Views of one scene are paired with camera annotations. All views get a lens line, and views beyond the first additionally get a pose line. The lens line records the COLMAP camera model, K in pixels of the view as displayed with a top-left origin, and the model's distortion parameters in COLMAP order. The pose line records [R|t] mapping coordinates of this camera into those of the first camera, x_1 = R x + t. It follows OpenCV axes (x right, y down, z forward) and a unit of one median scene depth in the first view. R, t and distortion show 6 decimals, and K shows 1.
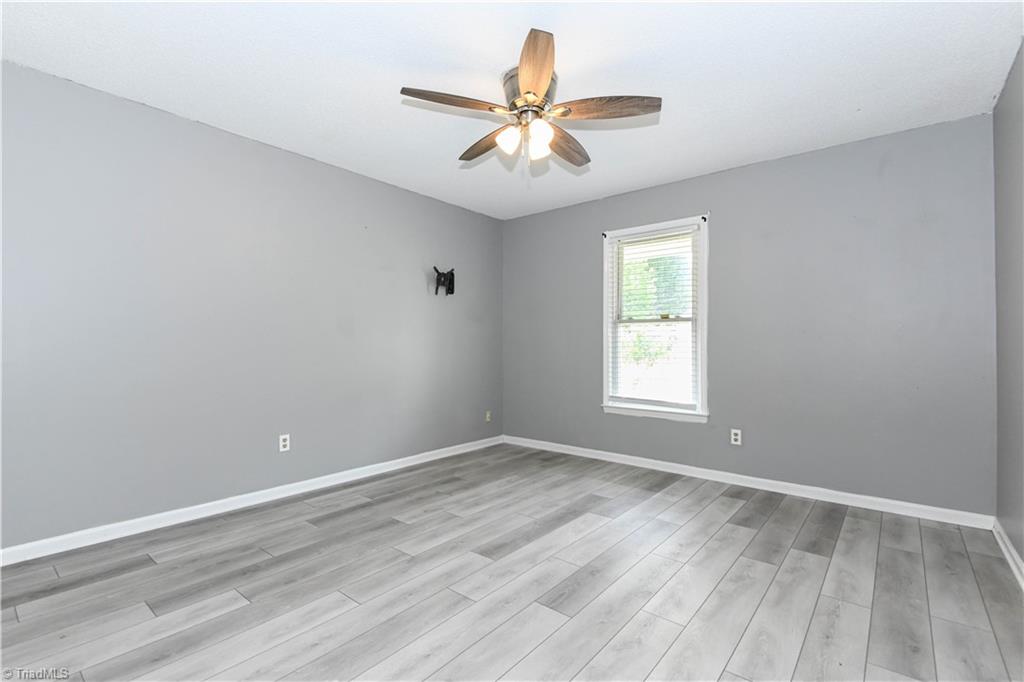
lens RADIAL K [[471.2, 0, 503.1], [0, 471.2, 338.7], [0, 0, 1]] dist [-0.000908, -0.001437]
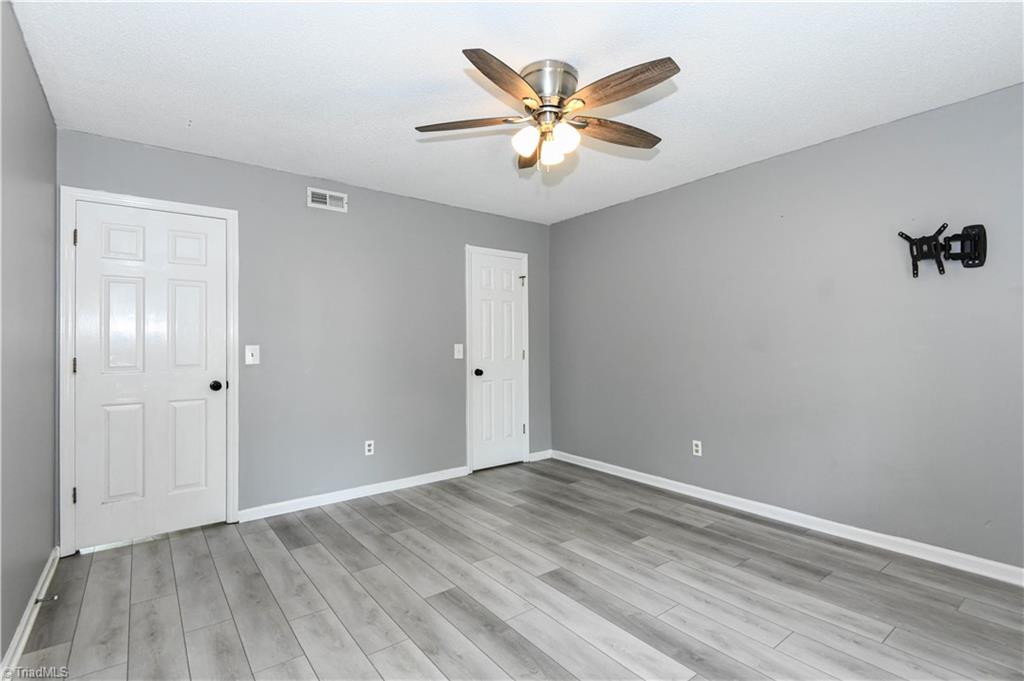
lens RADIAL K [[471.2, 0, 505.0], [0, 471.2, 341.9], [0, 0, 1]] dist [-0.000908, -0.001437]
pose [[-0.217014, -0.004675, -0.976157, 0.815970], [0.015573, 0.999845, -0.008250, -0.024393], [0.976044, -0.016992, -0.216907, 0.952769]]
